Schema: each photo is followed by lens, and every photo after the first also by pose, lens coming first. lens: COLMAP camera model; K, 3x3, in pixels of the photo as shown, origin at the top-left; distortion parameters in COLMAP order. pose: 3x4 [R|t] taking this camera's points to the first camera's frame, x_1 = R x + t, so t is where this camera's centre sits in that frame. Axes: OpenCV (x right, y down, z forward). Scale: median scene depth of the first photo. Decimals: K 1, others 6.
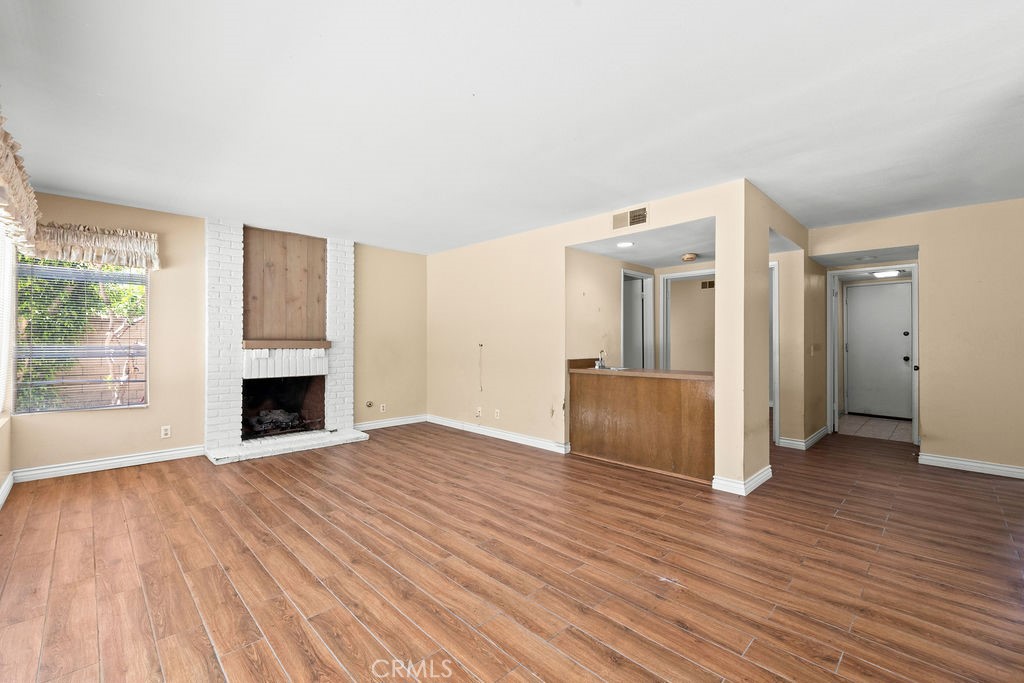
lens RADIAL K [[431.4, 0, 507.4], [0, 431.4, 334.4], [0, 0, 1]] dist [-0.000737, 0.000065]
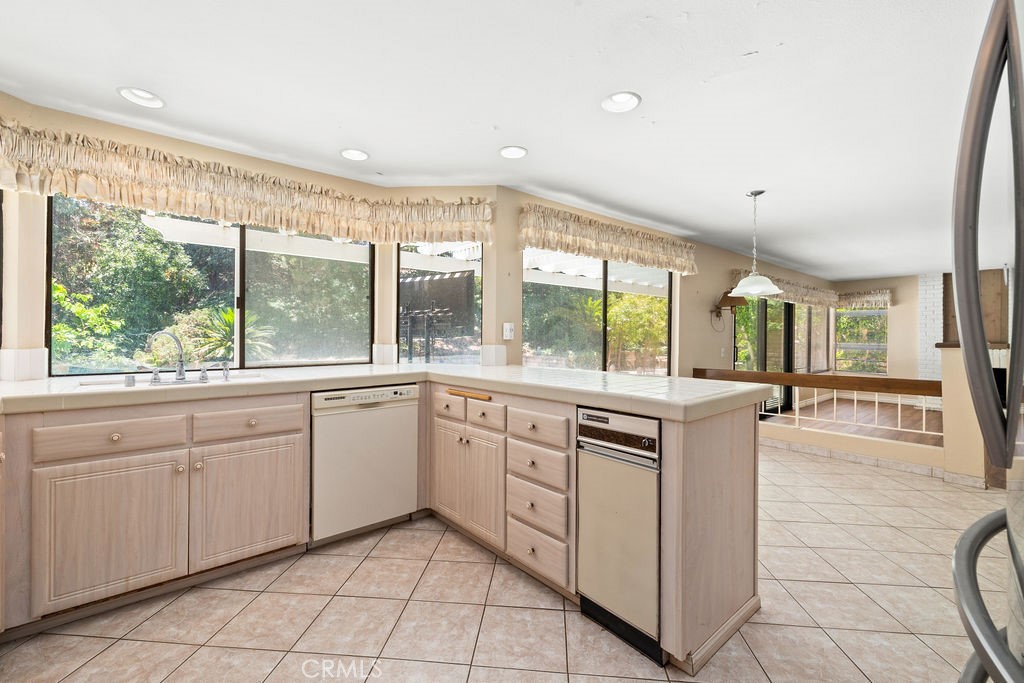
lens RADIAL K [[431.4, 0, 507.4], [0, 431.4, 334.4], [0, 0, 1]] dist [-0.000737, 0.000065]
pose [[-0.069489, -0.001856, -0.997581, 1.186661], [0.010509, 0.999941, -0.002593, -0.032662], [0.997527, -0.010663, -0.069465, -0.578838]]
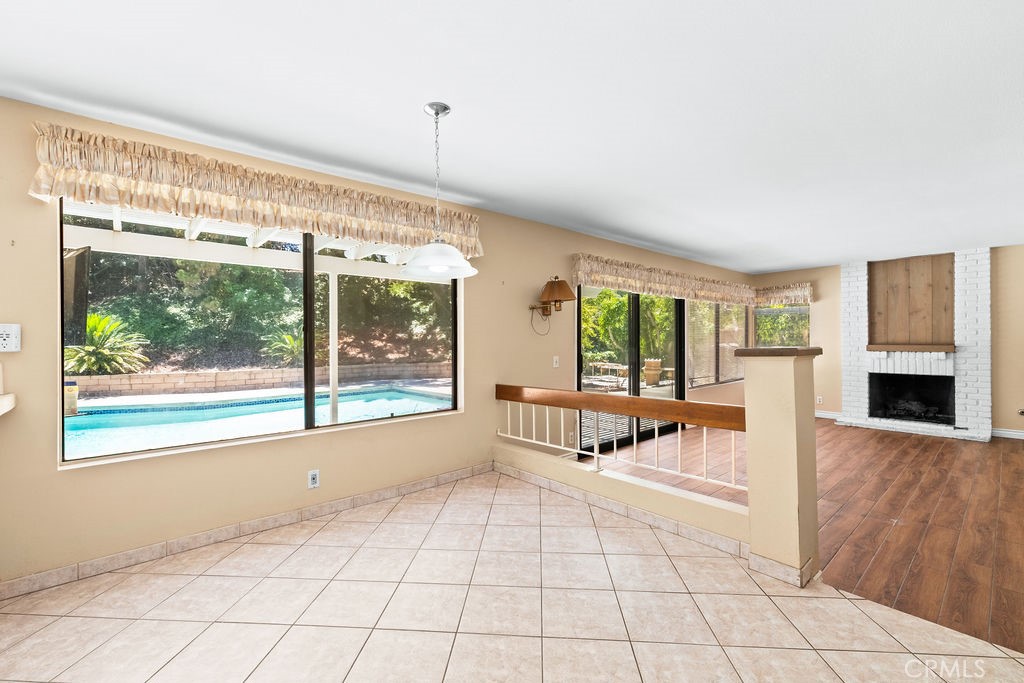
lens RADIAL K [[429.4, 0, 512.0], [0, 429.4, 341.5], [0, 0, 1]] dist [0.003302, 0.000543]
pose [[-0.054141, 0.002179, -0.998531, 0.852534], [0.022749, 0.999741, 0.000948, -0.025010], [0.998274, -0.022664, -0.054177, -0.079775]]
